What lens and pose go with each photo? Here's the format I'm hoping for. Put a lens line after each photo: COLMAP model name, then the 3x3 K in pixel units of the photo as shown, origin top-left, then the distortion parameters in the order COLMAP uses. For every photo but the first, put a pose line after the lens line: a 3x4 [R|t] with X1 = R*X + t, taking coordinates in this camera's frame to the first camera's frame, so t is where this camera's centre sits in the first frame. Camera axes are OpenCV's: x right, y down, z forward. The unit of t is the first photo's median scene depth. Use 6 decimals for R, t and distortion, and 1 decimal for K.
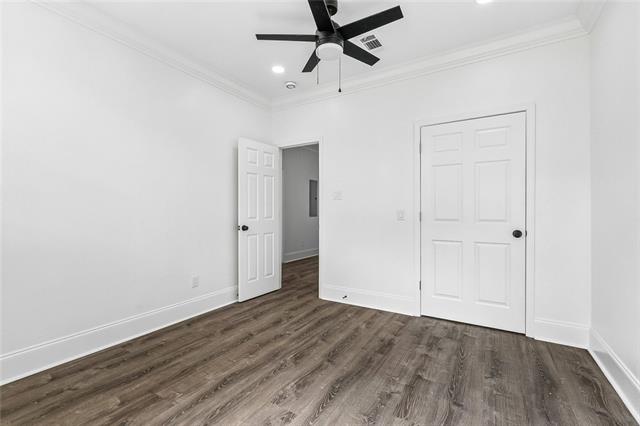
lens RADIAL K [[286.7, 0, 321.0], [0, 286.7, 211.6], [0, 0, 1]] dist [0.000026, -0.000029]
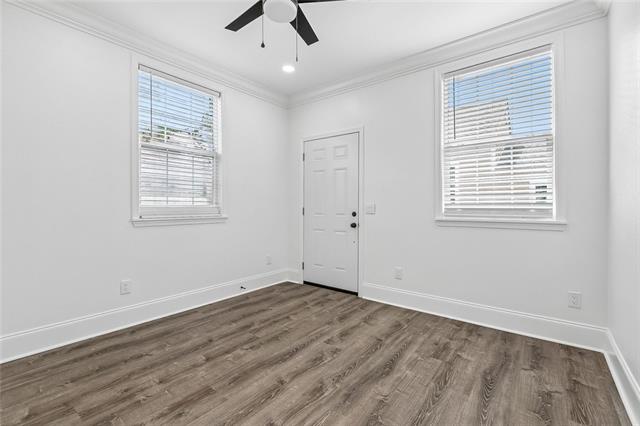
lens RADIAL K [[286.7, 0, 320.7], [0, 286.7, 210.4], [0, 0, 1]] dist [0.000026, -0.000029]
pose [[-0.992208, -0.003850, 0.124535, -0.196526], [-0.002761, 0.999956, 0.008914, 0.009742], [-0.124564, 0.008501, -0.992175, 1.910842]]
